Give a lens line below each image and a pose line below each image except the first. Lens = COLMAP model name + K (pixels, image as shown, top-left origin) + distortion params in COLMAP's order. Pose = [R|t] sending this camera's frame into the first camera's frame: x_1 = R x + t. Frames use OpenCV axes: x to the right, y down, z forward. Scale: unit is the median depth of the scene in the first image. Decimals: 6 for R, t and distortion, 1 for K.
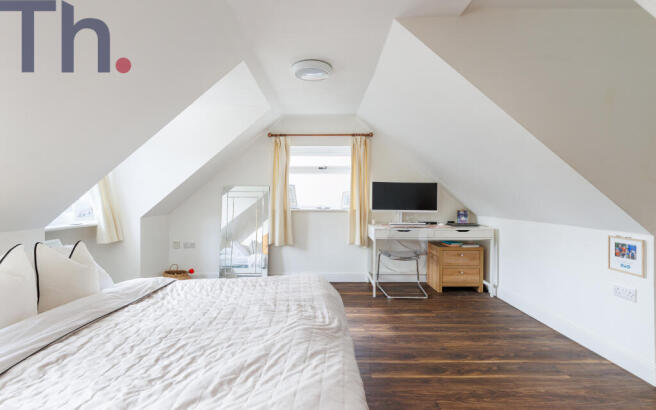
lens RADIAL K [[310.0, 0, 328.0], [0, 310.0, 205.0], [0, 0, 1]] dist [0.002325, -0.000052]
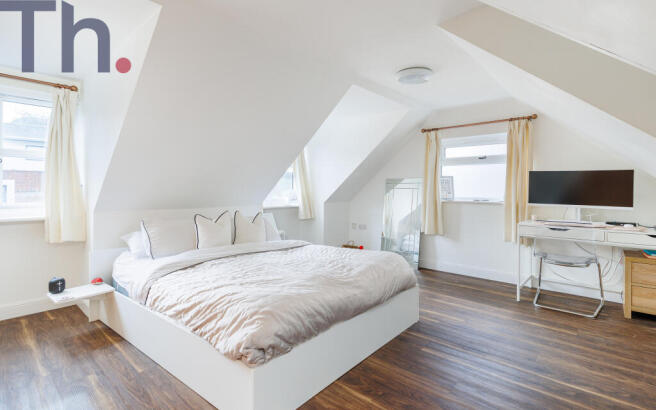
lens RADIAL K [[313.5, 0, 328.5], [0, 313.5, 192.5], [0, 0, 1]] dist [0.002572, 0.000424]
pose [[0.754113, 0.012866, -0.656619, 0.288324], [-0.021463, 0.999757, -0.005060, 0.001778], [0.656394, 0.017909, 0.754205, -0.035787]]
